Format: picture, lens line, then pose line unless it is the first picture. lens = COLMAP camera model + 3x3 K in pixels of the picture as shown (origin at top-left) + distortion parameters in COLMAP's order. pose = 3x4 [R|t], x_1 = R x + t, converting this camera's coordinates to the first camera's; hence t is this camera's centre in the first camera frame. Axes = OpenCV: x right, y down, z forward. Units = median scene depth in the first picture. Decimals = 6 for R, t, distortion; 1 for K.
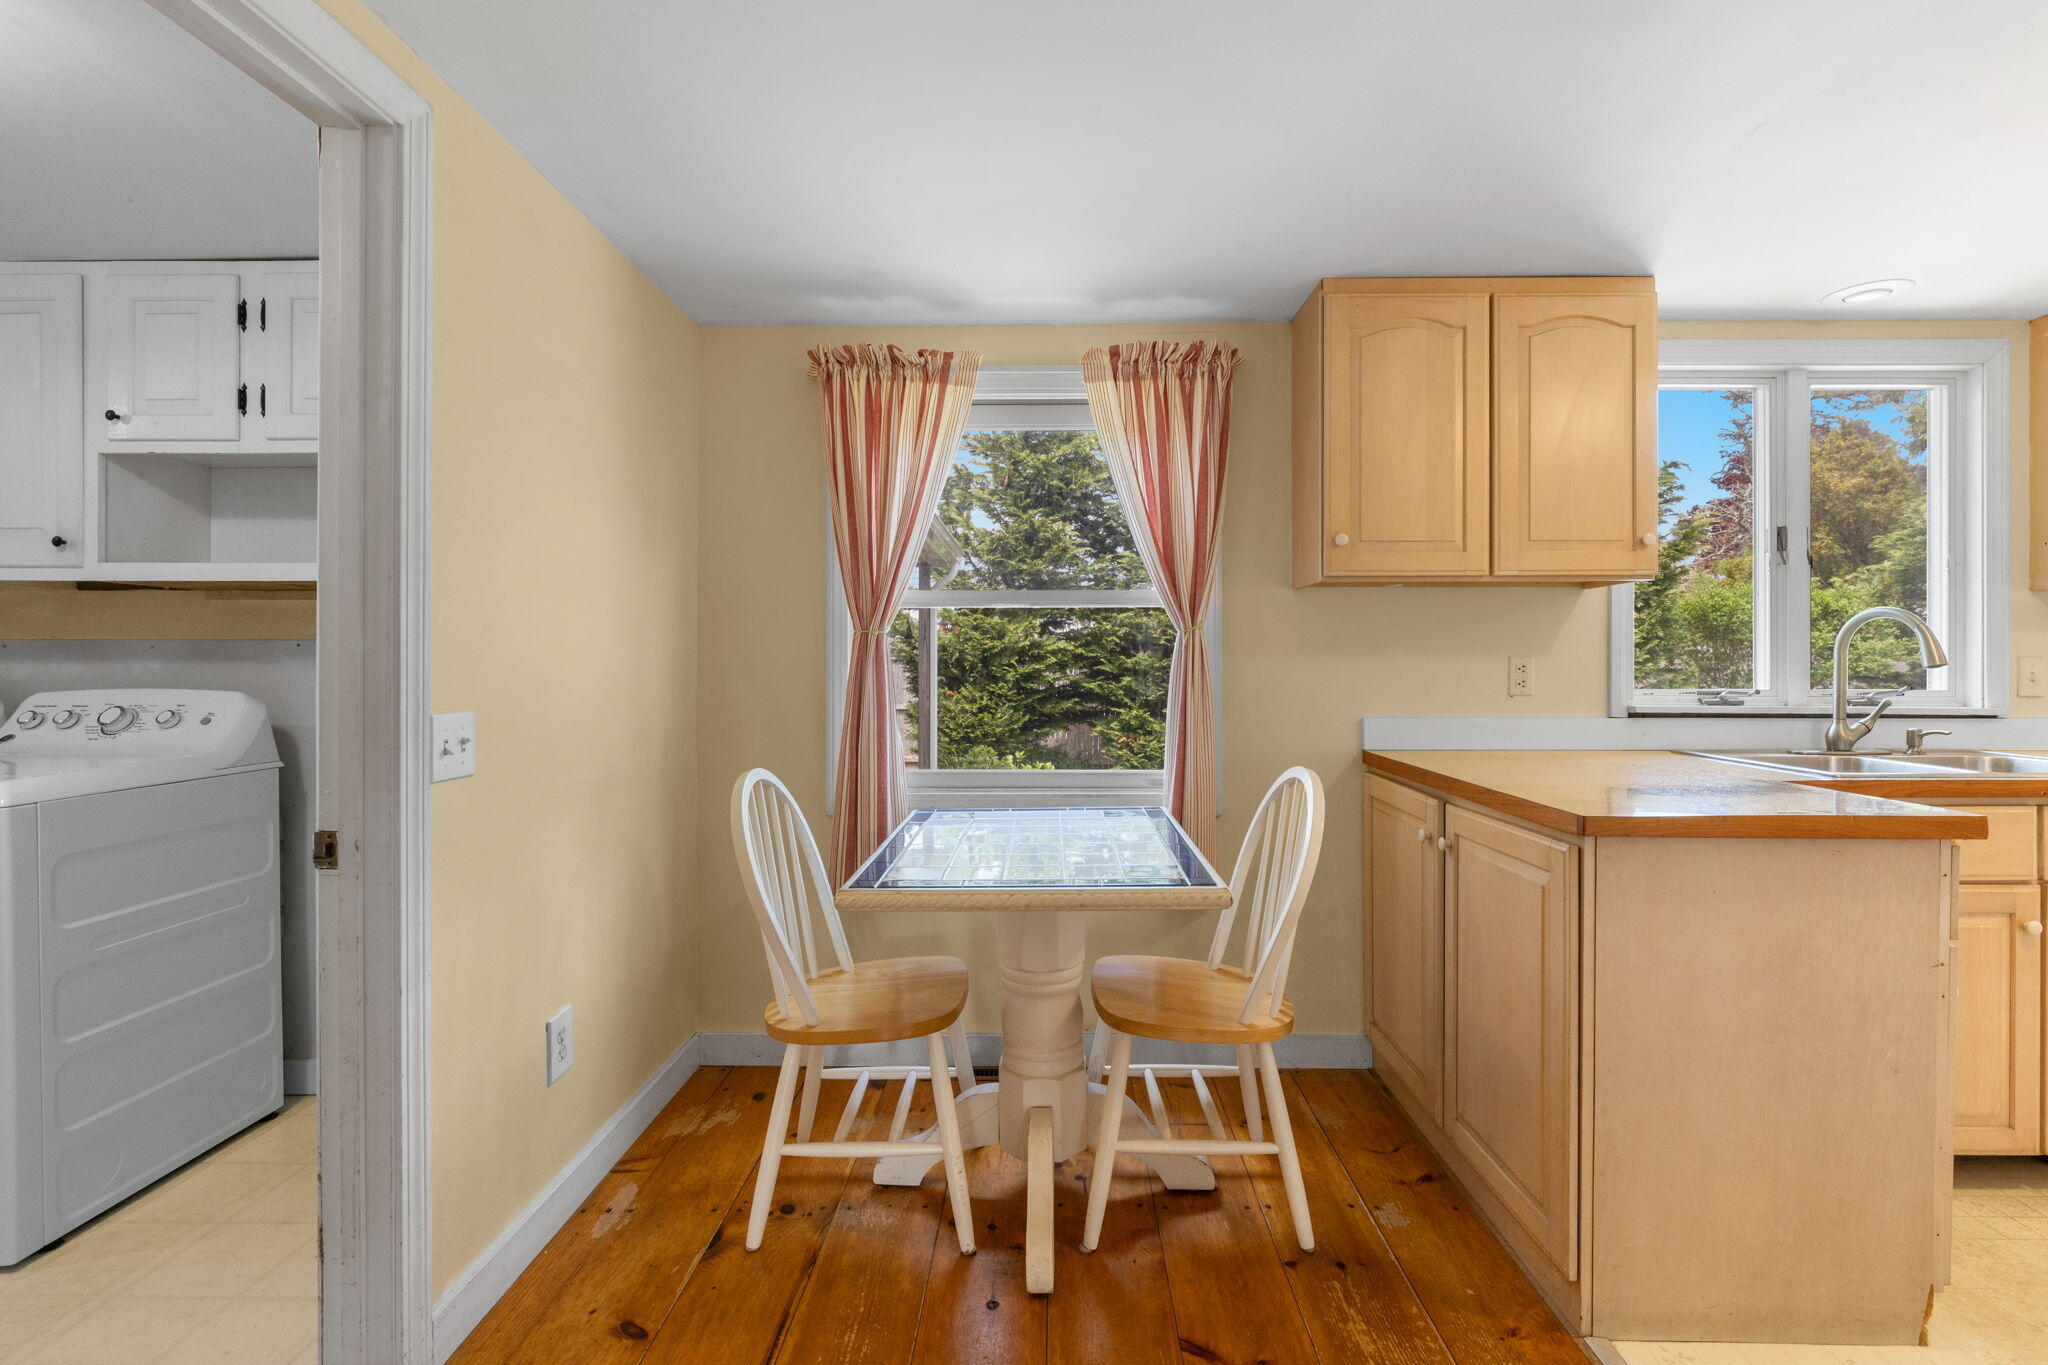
lens RADIAL K [[931.2, 0, 1027.6], [0, 931.2, 669.0], [0, 0, 1]] dist [-0.002056, -0.000168]
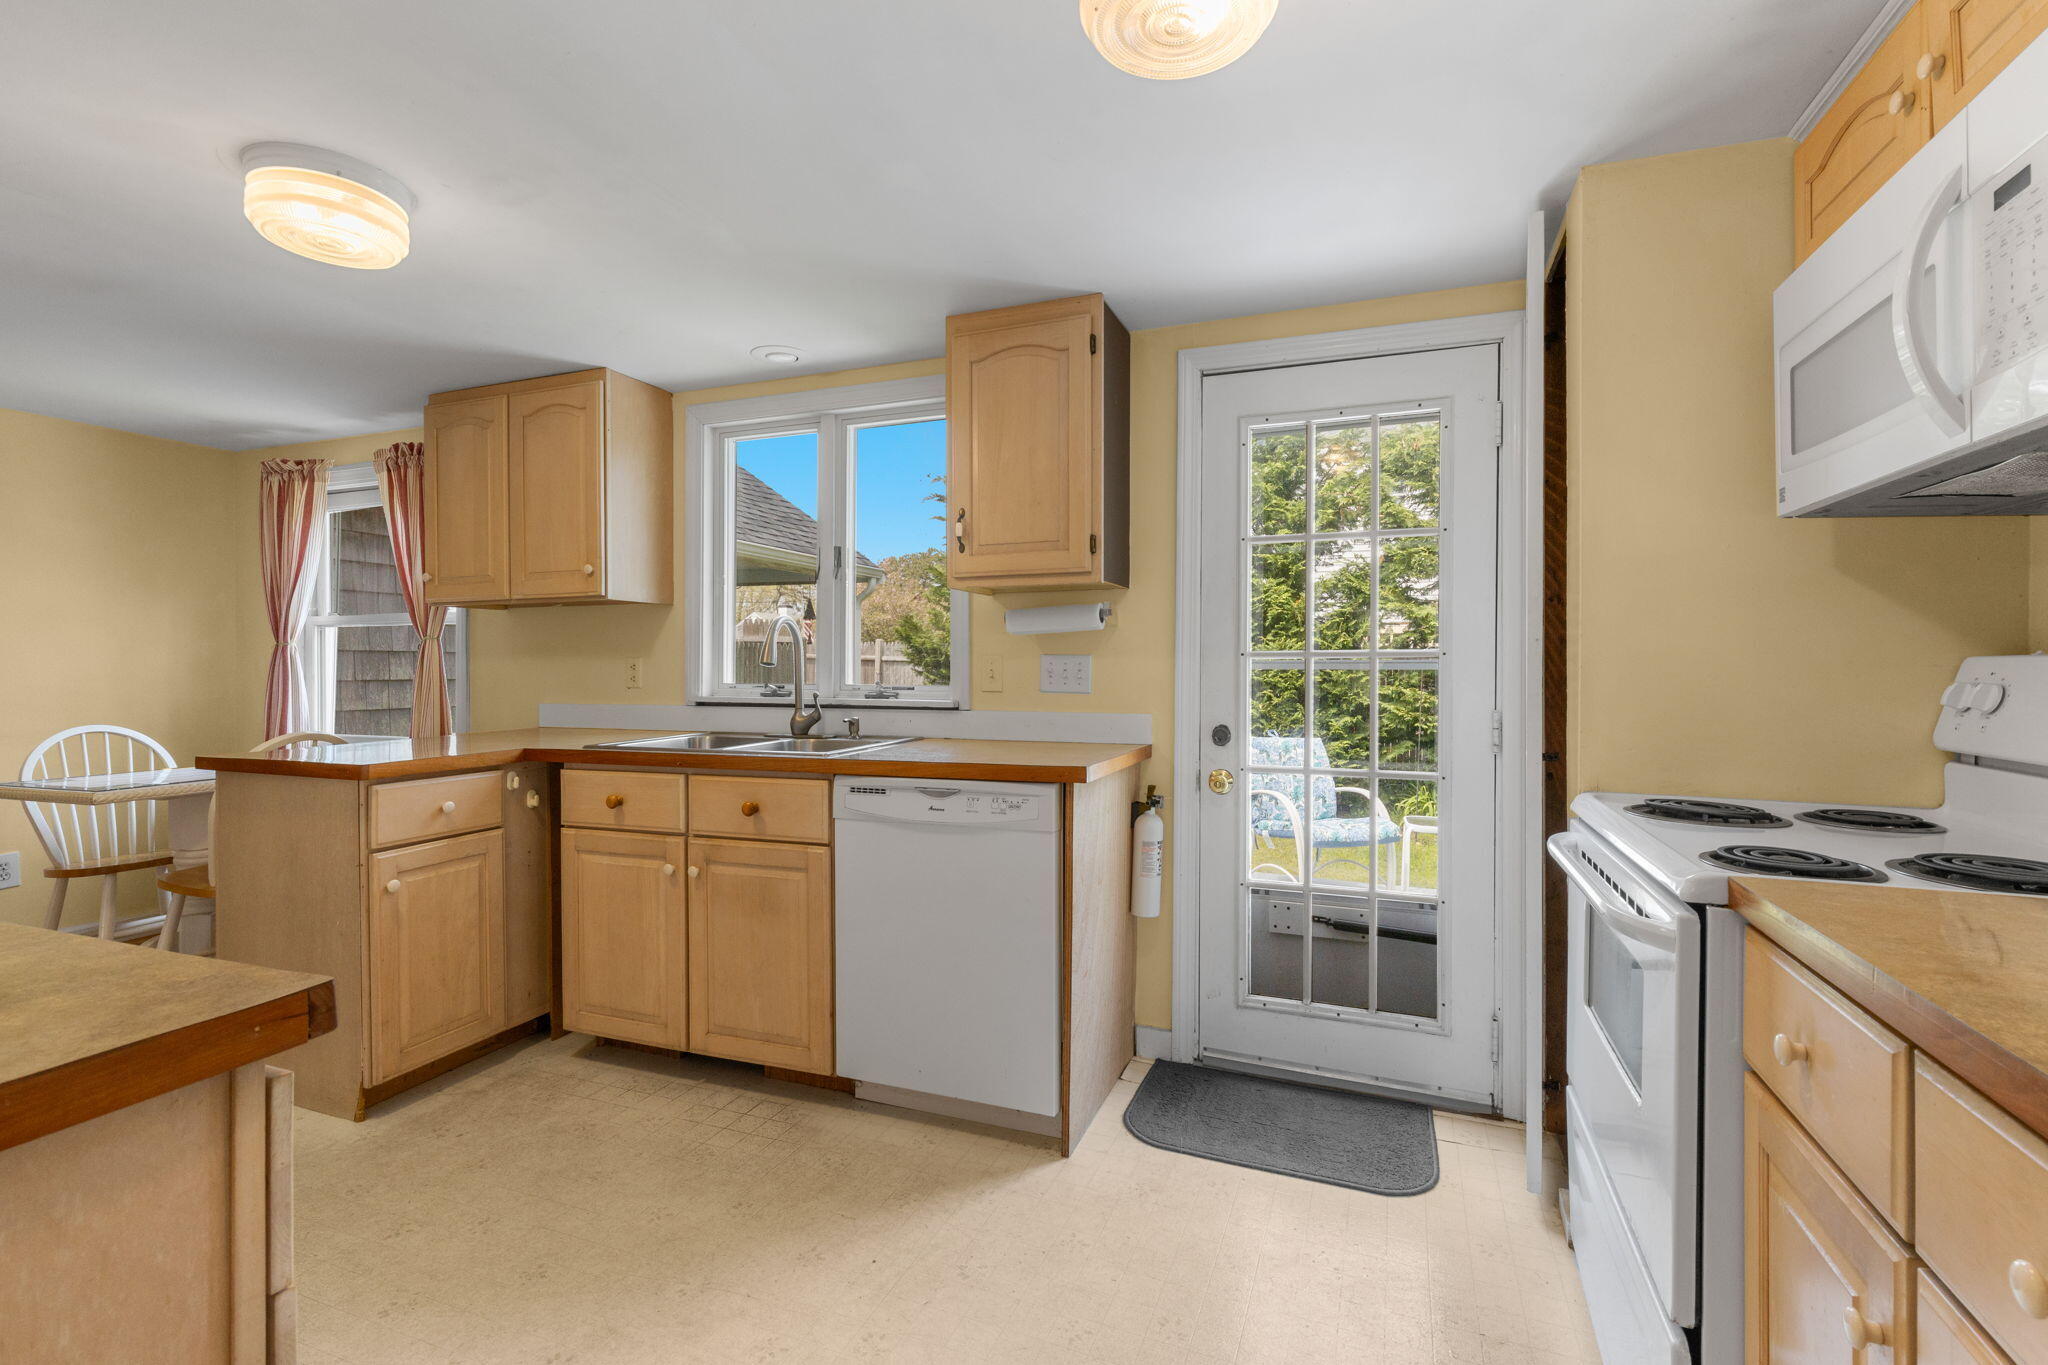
lens RADIAL K [[931.2, 0, 1027.6], [0, 931.2, 669.0], [0, 0, 1]] dist [-0.002056, -0.000168]
pose [[0.937603, -0.002606, -0.347699, 1.785028], [0.001928, 0.999996, -0.002296, 0.007909], [0.347704, 0.001483, 0.937603, -0.025056]]
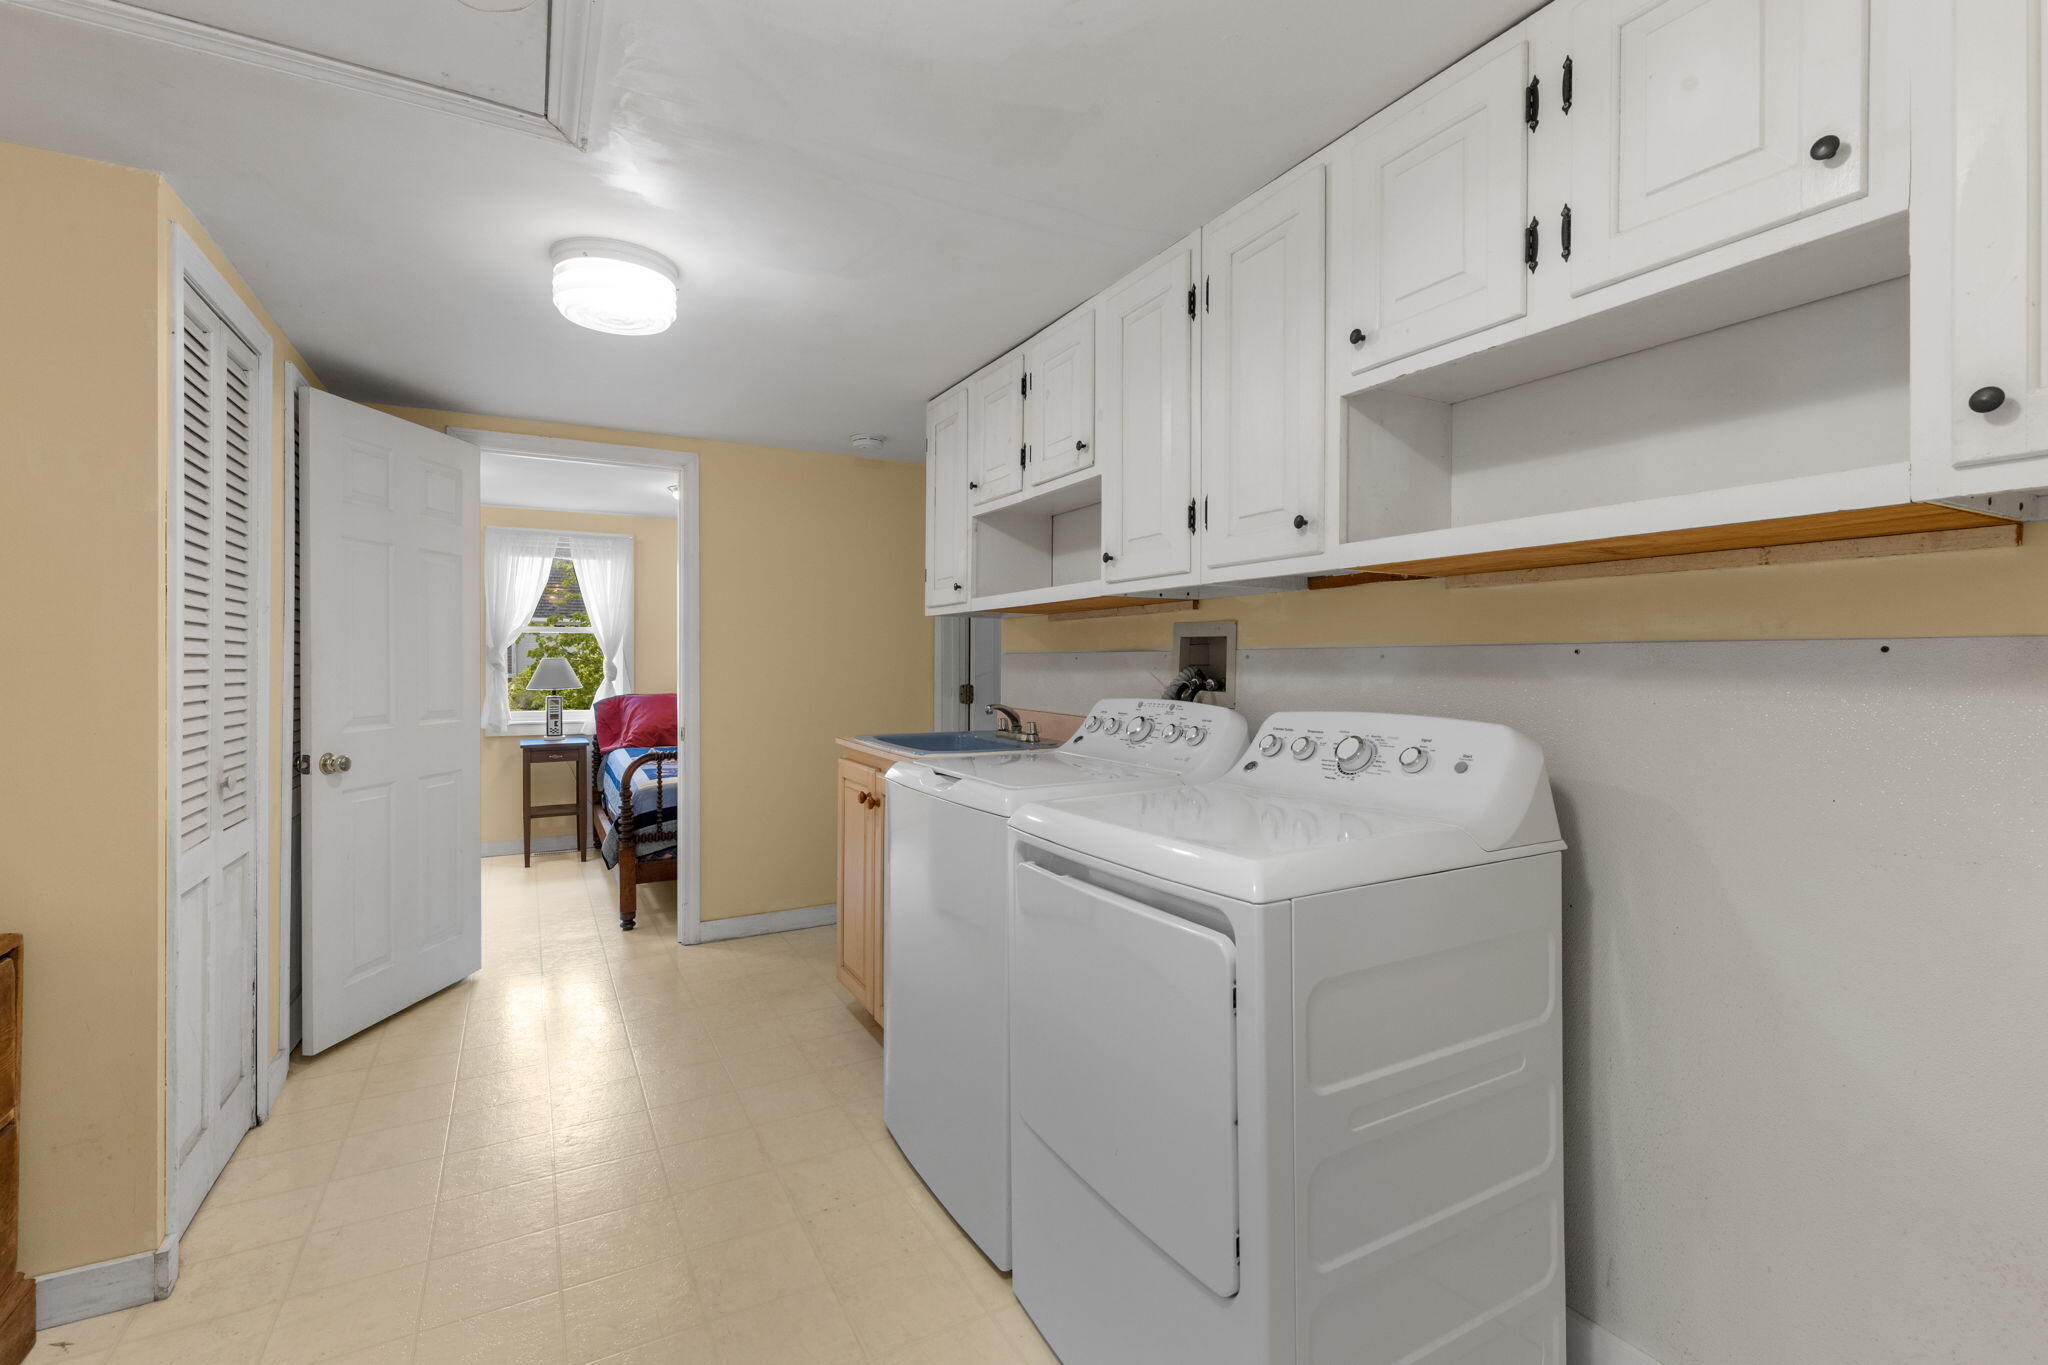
lens RADIAL K [[931.2, 0, 1027.6], [0, 931.2, 669.0], [0, 0, 1]] dist [-0.002056, -0.000168]
pose [[0.495163, 0.005876, -0.868780, -0.458932], [-0.004650, 0.999981, 0.004113, -0.015959], [0.868787, 0.002004, 0.495181, 0.399356]]
